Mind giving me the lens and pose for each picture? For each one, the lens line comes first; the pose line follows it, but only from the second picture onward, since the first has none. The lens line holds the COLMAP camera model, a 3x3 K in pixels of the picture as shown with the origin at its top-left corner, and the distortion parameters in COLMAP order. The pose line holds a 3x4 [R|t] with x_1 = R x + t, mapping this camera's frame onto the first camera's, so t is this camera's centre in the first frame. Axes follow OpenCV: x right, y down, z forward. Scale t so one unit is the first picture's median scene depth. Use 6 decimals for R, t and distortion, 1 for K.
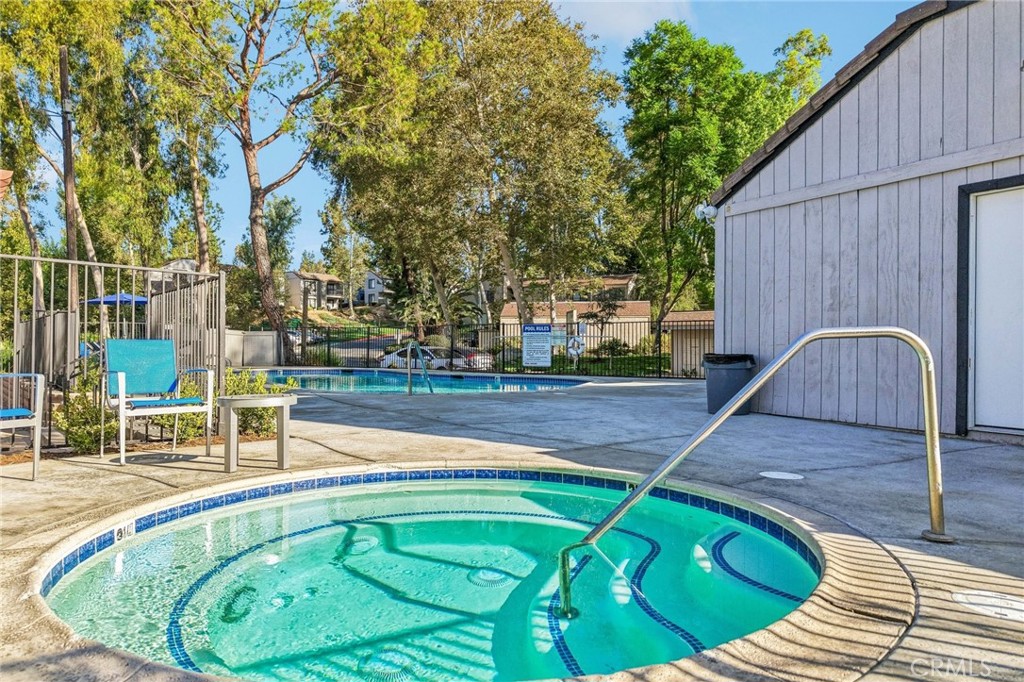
lens RADIAL K [[701.8, 0, 512.0], [0, 701.8, 341.0], [0, 0, 1]] dist [0.001444, 0.003748]
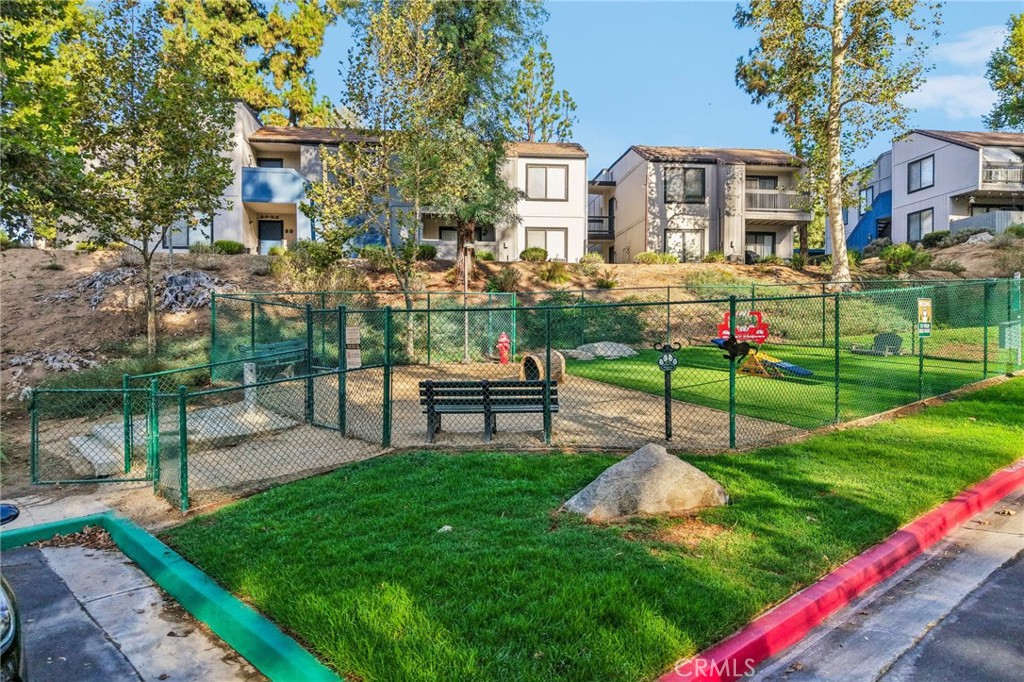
lens RADIAL K [[701.8, 0, 512.0], [0, 701.8, 341.0], [0, 0, 1]] dist [0.001444, 0.003748]
pose [[0.782621, -0.004080, -0.622486, -0.156343], [0.000986, 0.999985, -0.005314, -0.012222], [0.622498, 0.003545, 0.782613, 0.690149]]
